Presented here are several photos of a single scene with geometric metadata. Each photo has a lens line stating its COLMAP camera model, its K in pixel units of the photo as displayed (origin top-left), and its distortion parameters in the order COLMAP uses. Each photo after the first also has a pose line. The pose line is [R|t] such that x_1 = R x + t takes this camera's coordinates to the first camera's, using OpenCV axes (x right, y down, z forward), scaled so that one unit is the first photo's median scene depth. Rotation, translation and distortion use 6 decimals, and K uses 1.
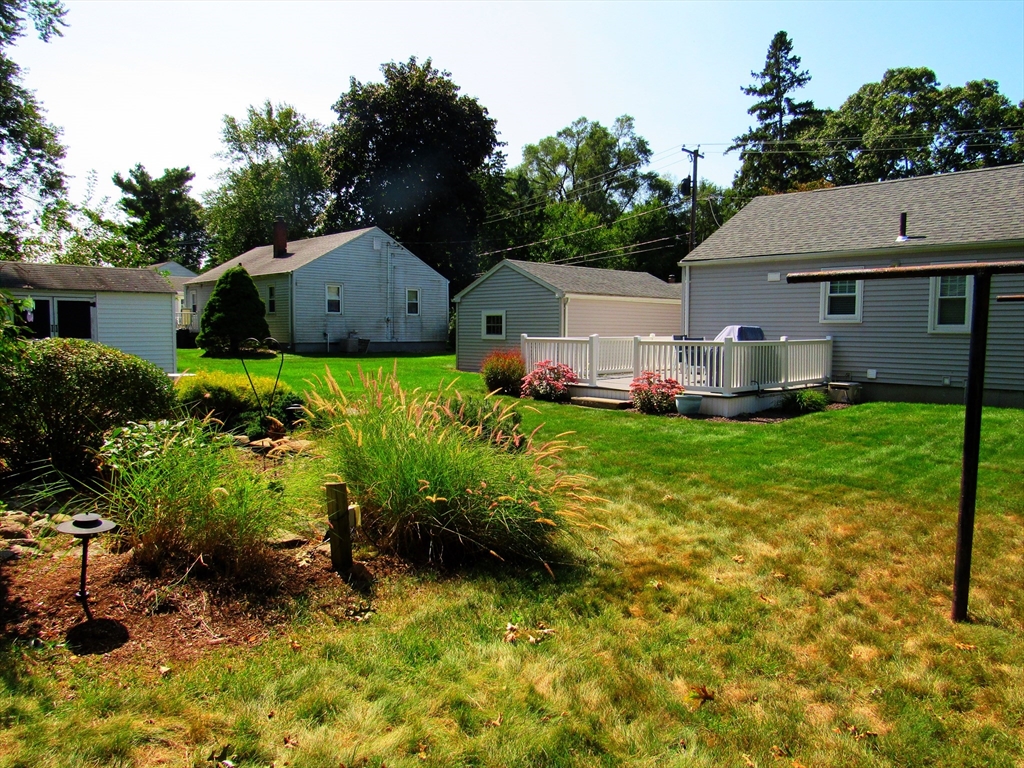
lens RADIAL K [[732.5, 0, 512.0], [0, 732.5, 384.0], [0, 0, 1]] dist [-0.002755, 0.001023]
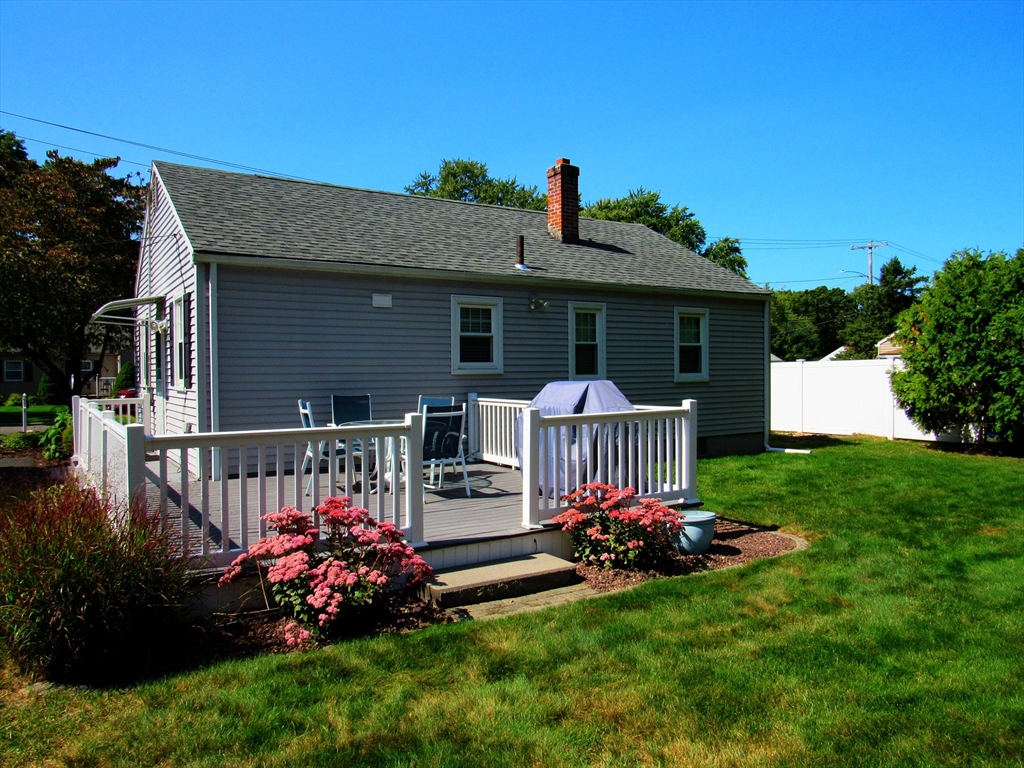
lens RADIAL K [[732.5, 0, 512.0], [0, 732.5, 384.0], [0, 0, 1]] dist [-0.002755, 0.001023]
pose [[0.187691, -0.019869, 0.982027, -0.236492], [0.101804, 0.994804, 0.000670, -0.070315], [-0.976938, 0.099848, 0.188739, 0.829653]]
